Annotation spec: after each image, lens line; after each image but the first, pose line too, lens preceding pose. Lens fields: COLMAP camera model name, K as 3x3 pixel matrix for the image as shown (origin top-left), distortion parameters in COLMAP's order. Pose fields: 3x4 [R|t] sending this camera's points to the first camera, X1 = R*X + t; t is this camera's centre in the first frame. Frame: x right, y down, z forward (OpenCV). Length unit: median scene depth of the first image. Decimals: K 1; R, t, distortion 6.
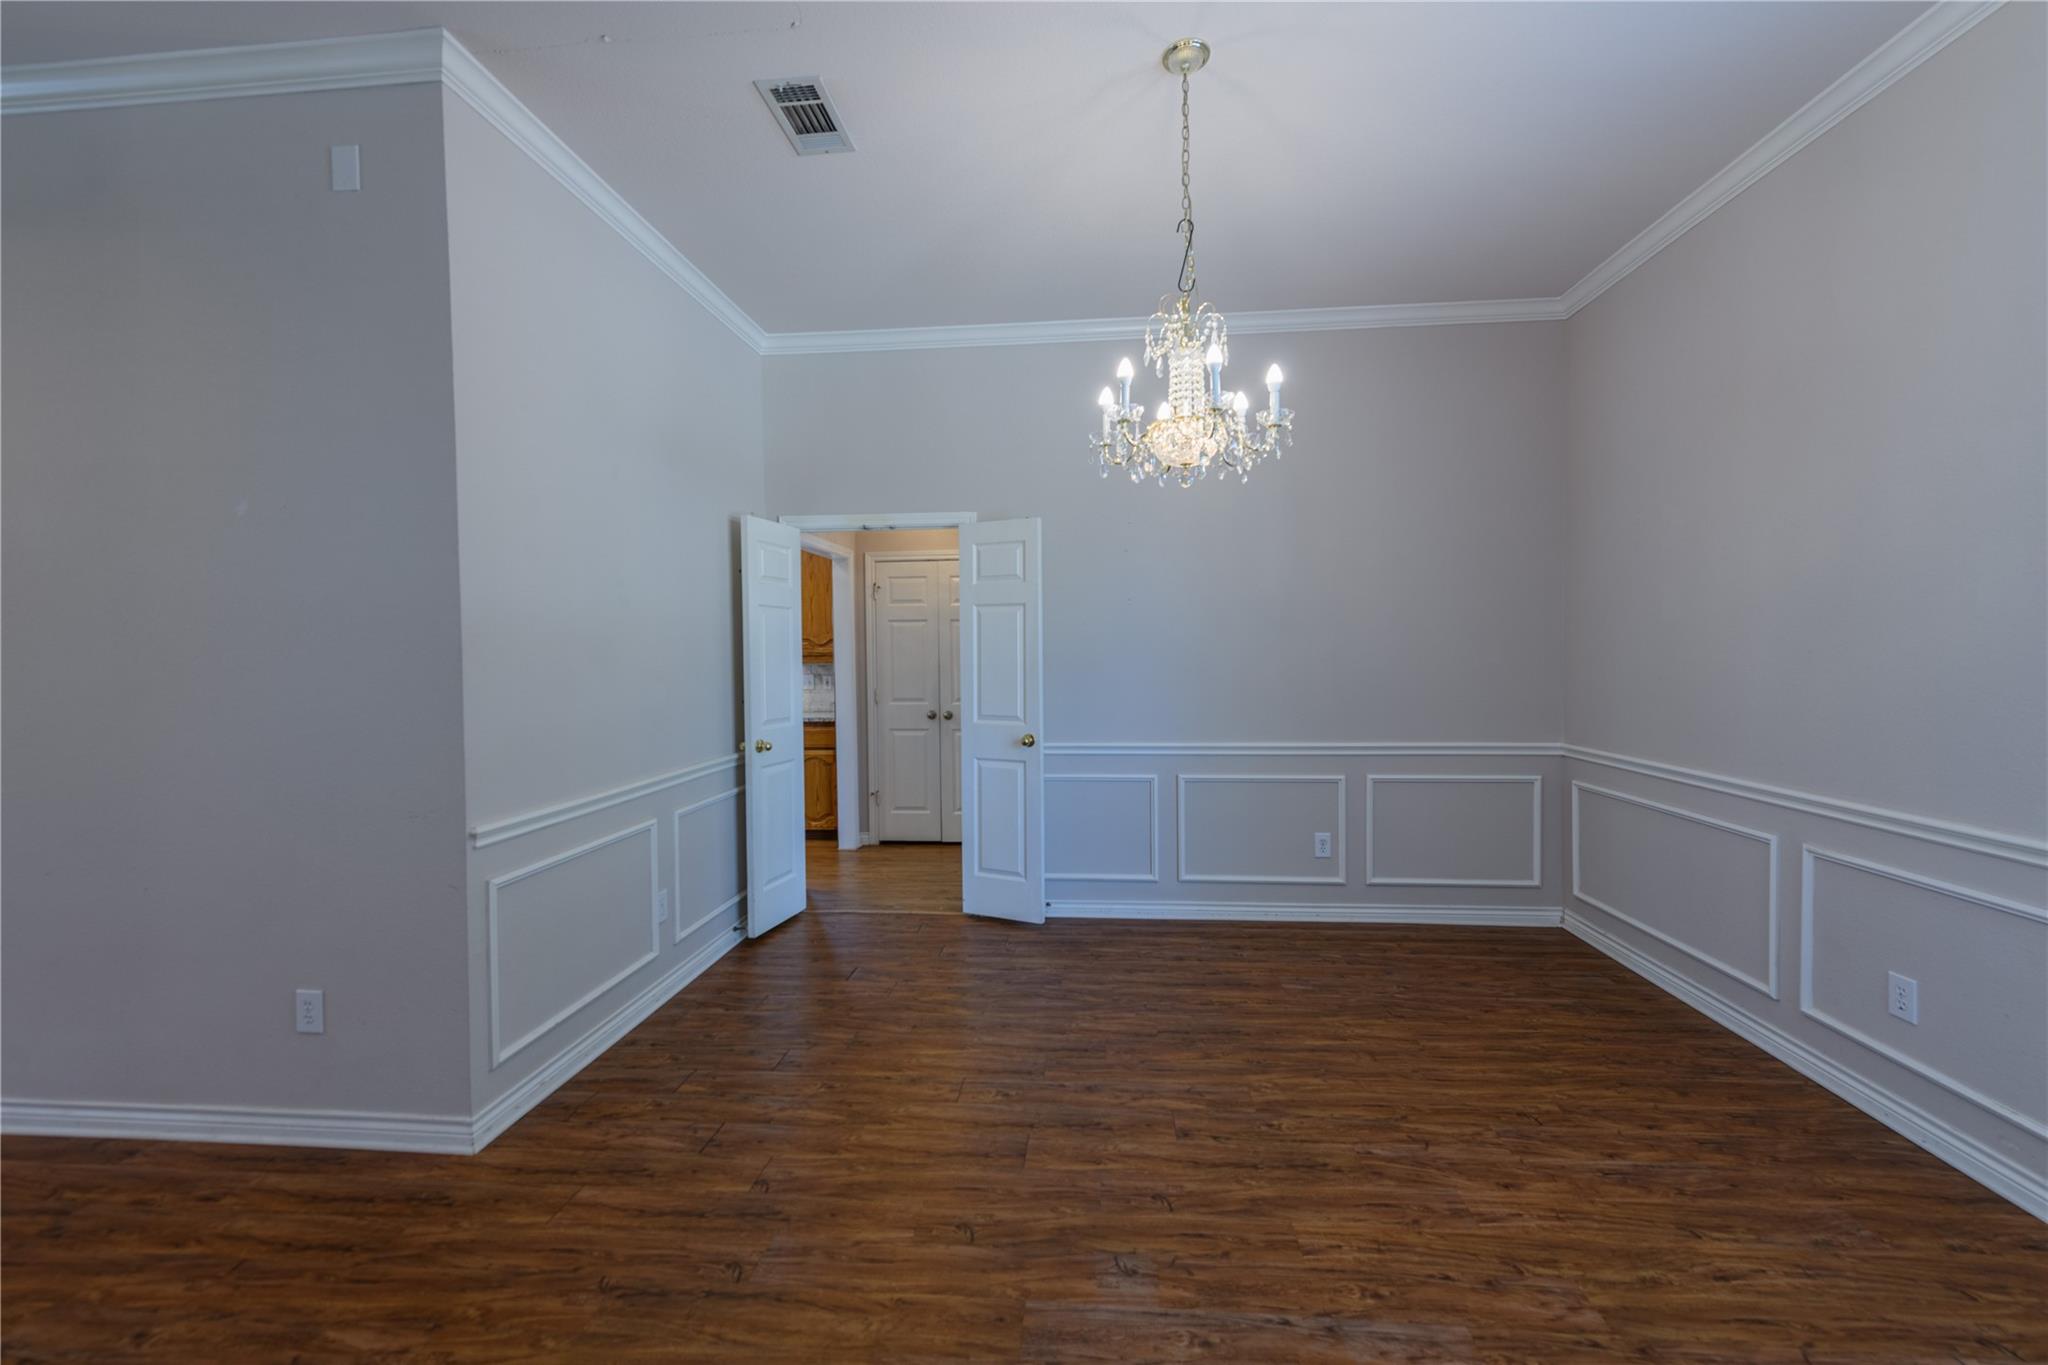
lens RADIAL K [[801.3, 0, 1033.6], [0, 801.3, 670.5], [0, 0, 1]] dist [0.013362, -0.002807]
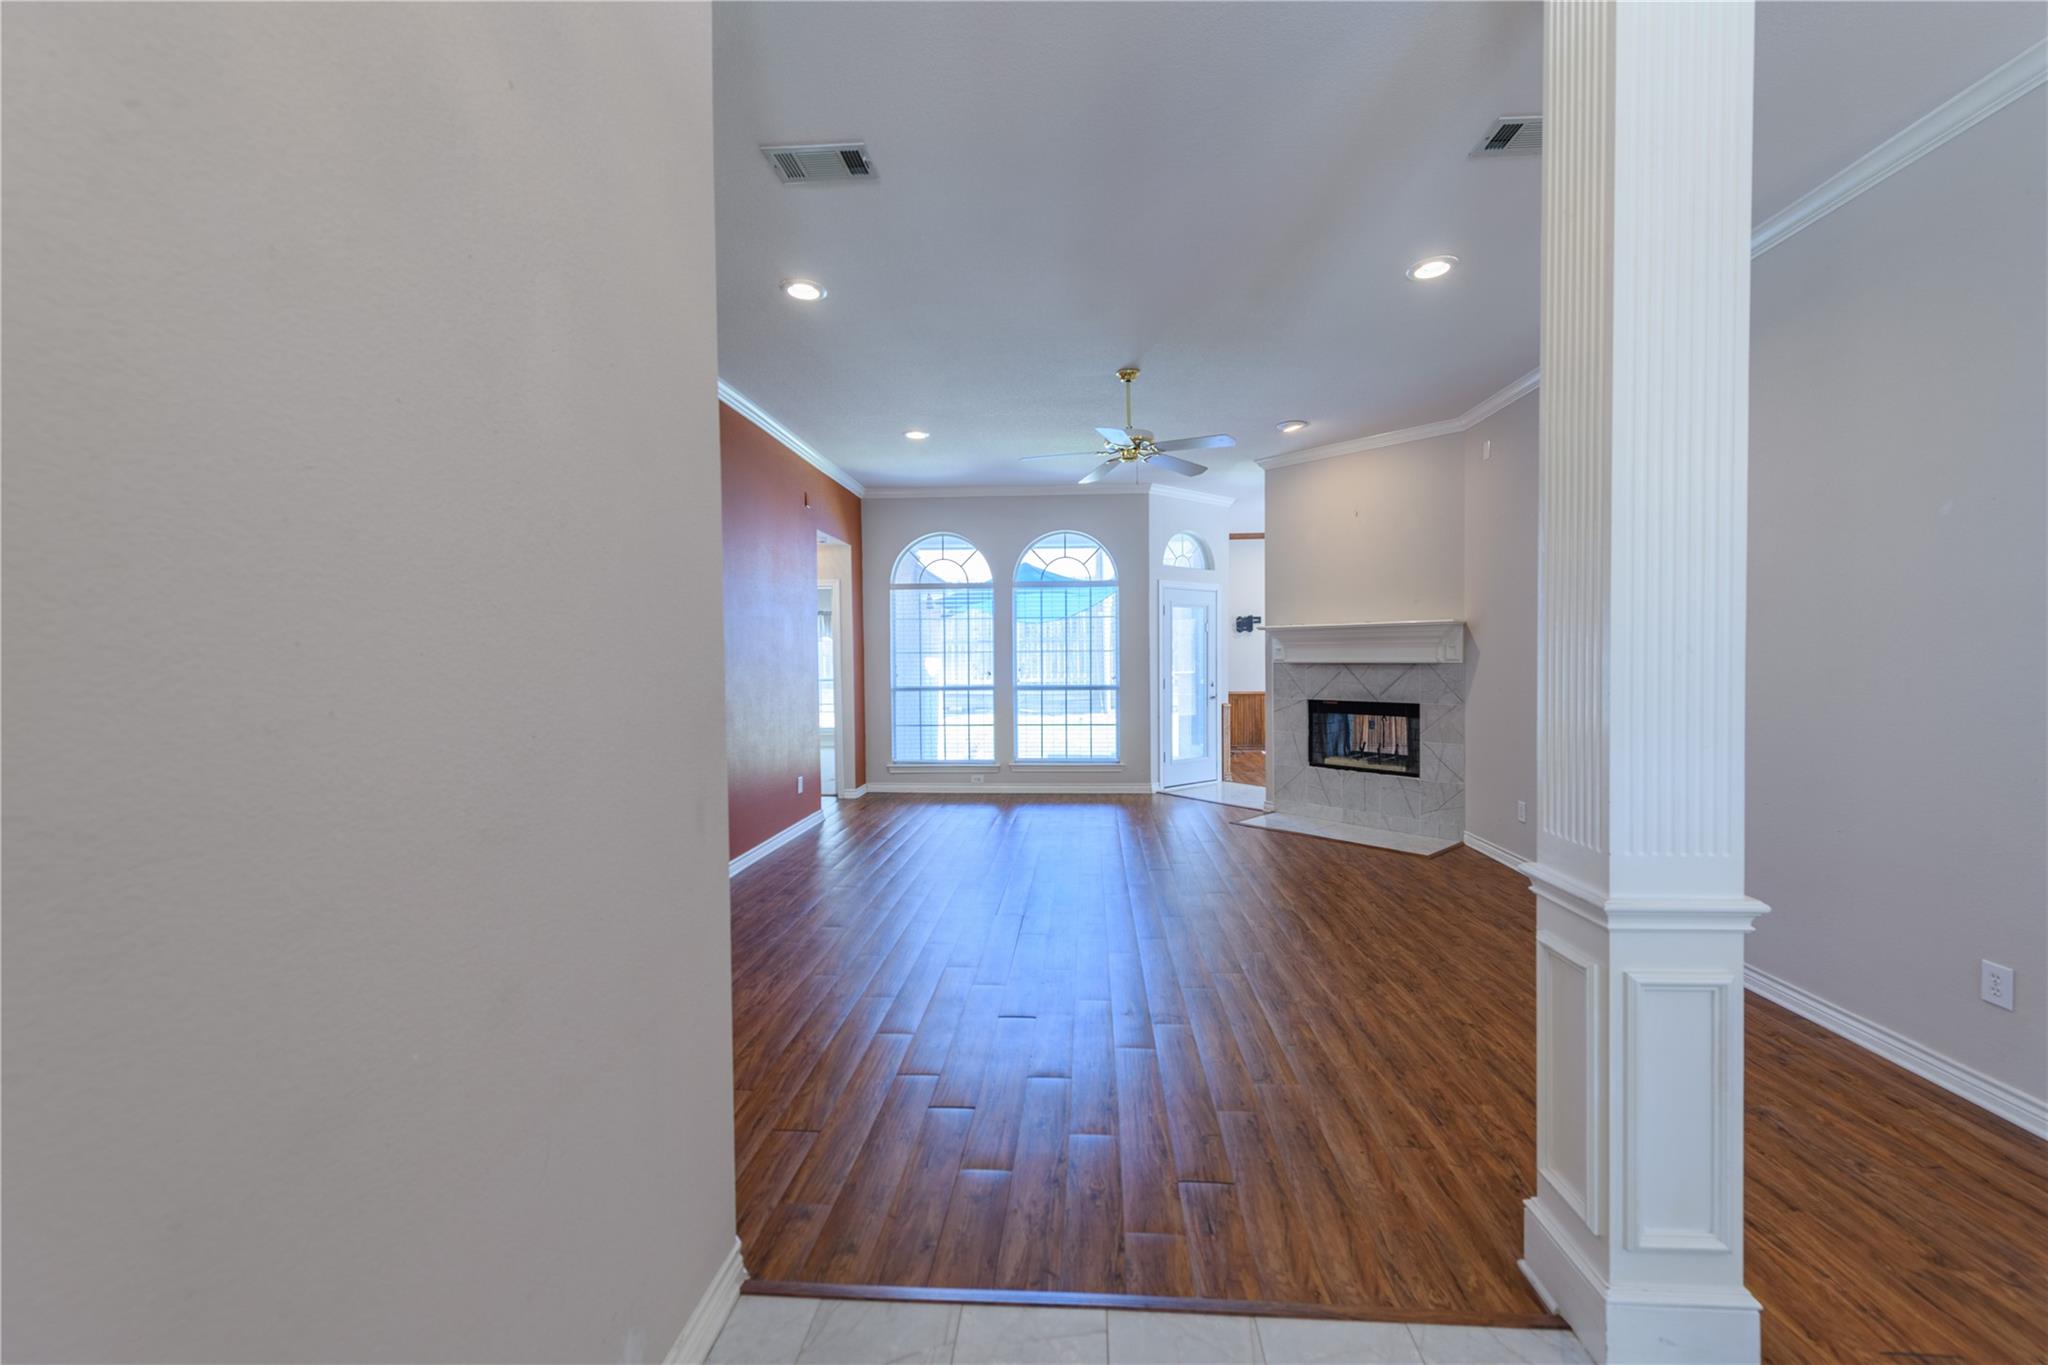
lens RADIAL K [[801.3, 0, 1033.3], [0, 801.3, 670.3], [0, 0, 1]] dist [0.013362, -0.002807]
pose [[0.026762, 0.026279, -0.999296, 0.124314], [-0.014520, 0.999559, 0.025897, 0.008889], [0.999536, 0.013816, 0.027132, -0.318881]]
